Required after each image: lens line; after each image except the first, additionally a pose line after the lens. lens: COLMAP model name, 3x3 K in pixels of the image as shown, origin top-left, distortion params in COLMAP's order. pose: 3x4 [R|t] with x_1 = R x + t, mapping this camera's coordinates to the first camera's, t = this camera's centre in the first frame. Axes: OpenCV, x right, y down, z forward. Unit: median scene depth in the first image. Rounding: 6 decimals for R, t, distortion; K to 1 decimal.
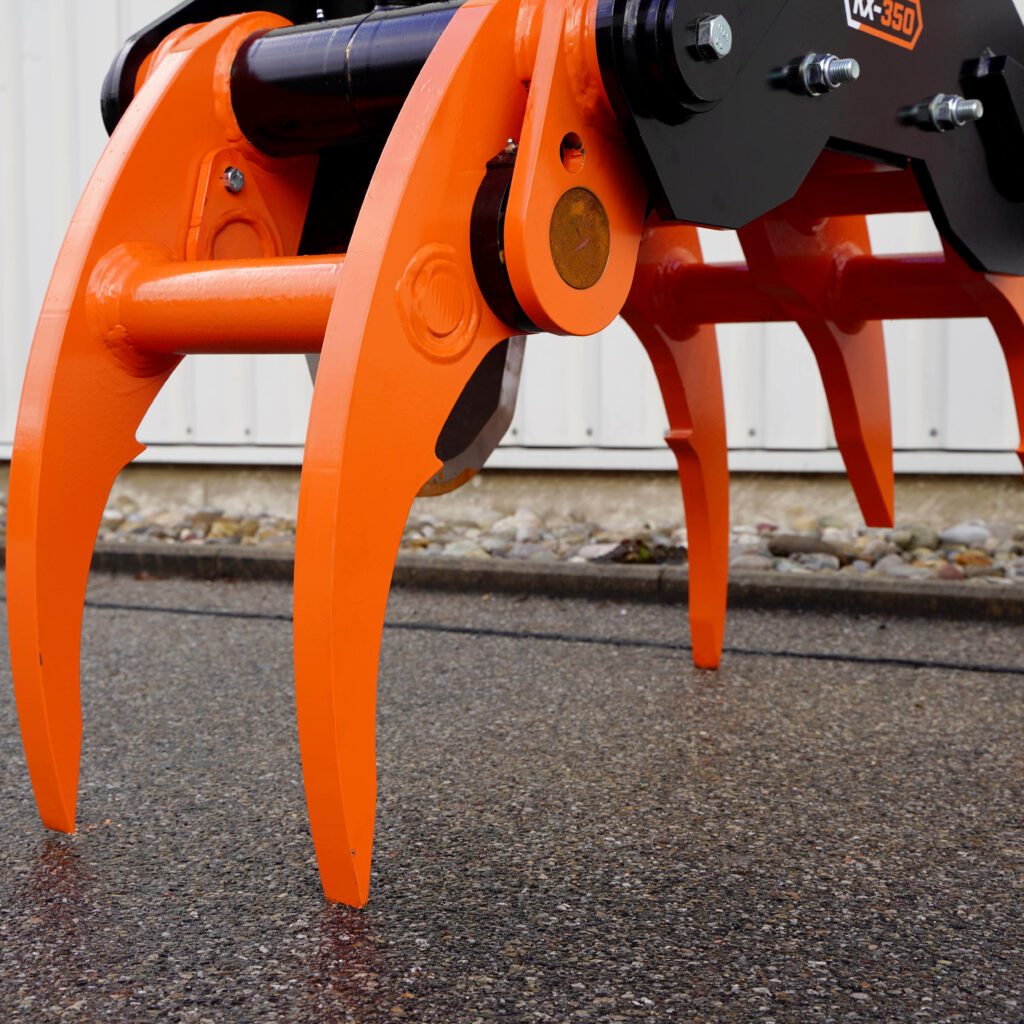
lens RADIAL K [[1876.1, 0, 519.8], [0, 1876.1, 511.1], [0, 0, 1]] dist [0.017557, 0.000000]
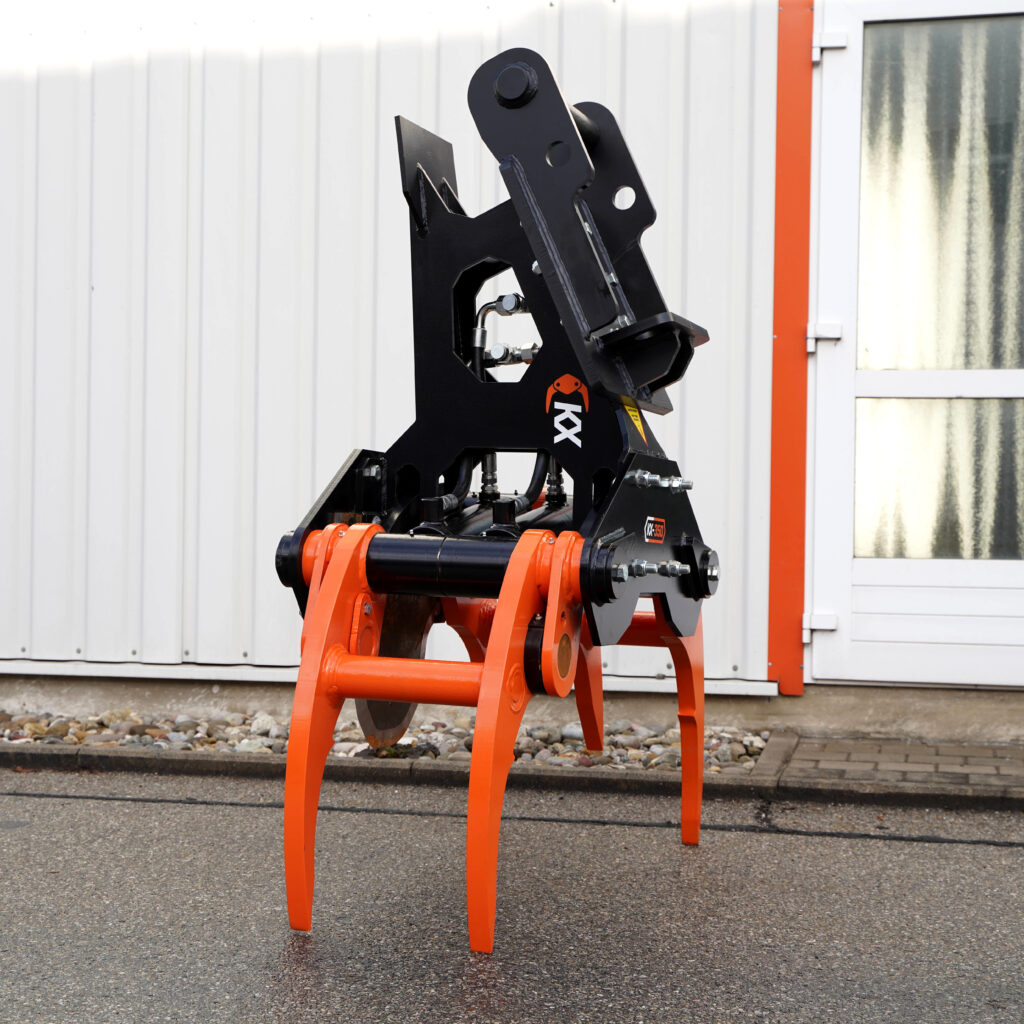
lens RADIAL K [[1876.1, 0, 510.3], [0, 1876.1, 518.9], [0, 0, 1]] dist [0.017557, 0.000000]
pose [[0.947015, 0.015851, 0.320798, -0.456936], [0.002491, 0.998389, -0.056685, -0.107936], [-0.321180, 0.054481, 0.945450, -0.690738]]
